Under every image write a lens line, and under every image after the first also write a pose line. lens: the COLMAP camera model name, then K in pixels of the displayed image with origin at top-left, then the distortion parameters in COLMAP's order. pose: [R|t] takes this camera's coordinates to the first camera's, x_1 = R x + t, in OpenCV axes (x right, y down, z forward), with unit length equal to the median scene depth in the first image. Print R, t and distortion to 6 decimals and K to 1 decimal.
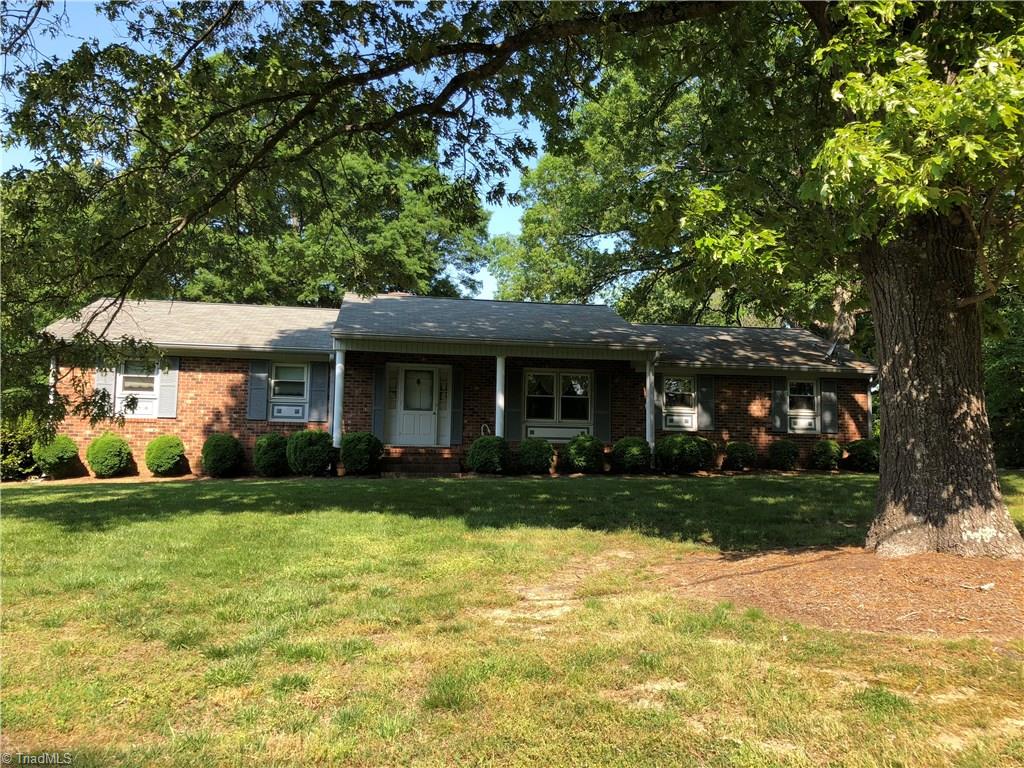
lens RADIAL K [[855.5, 0, 511.8], [0, 855.5, 383.4], [0, 0, 1]] dist [-0.007046, -0.021703]
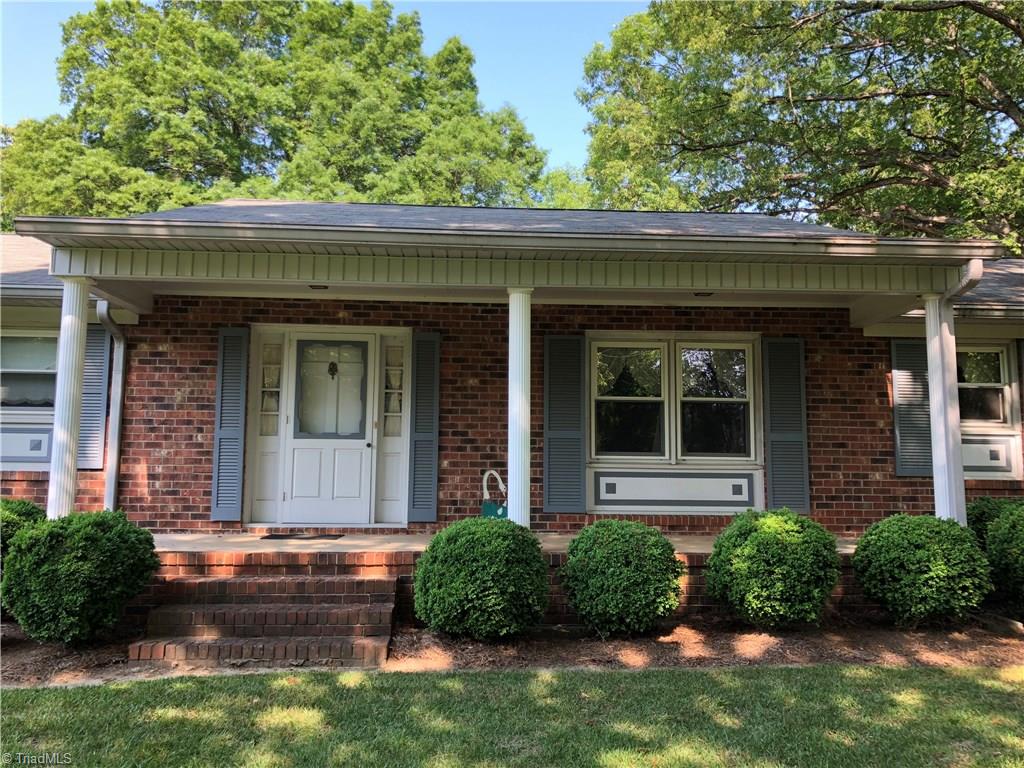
lens RADIAL K [[855.5, 0, 512.4], [0, 855.5, 386.0], [0, 0, 1]] dist [-0.007046, -0.021703]
pose [[0.996027, -0.017294, -0.087359, 0.013561], [0.016234, 0.999786, -0.012831, 0.013293], [0.087562, 0.011362, 0.996094, 0.597893]]
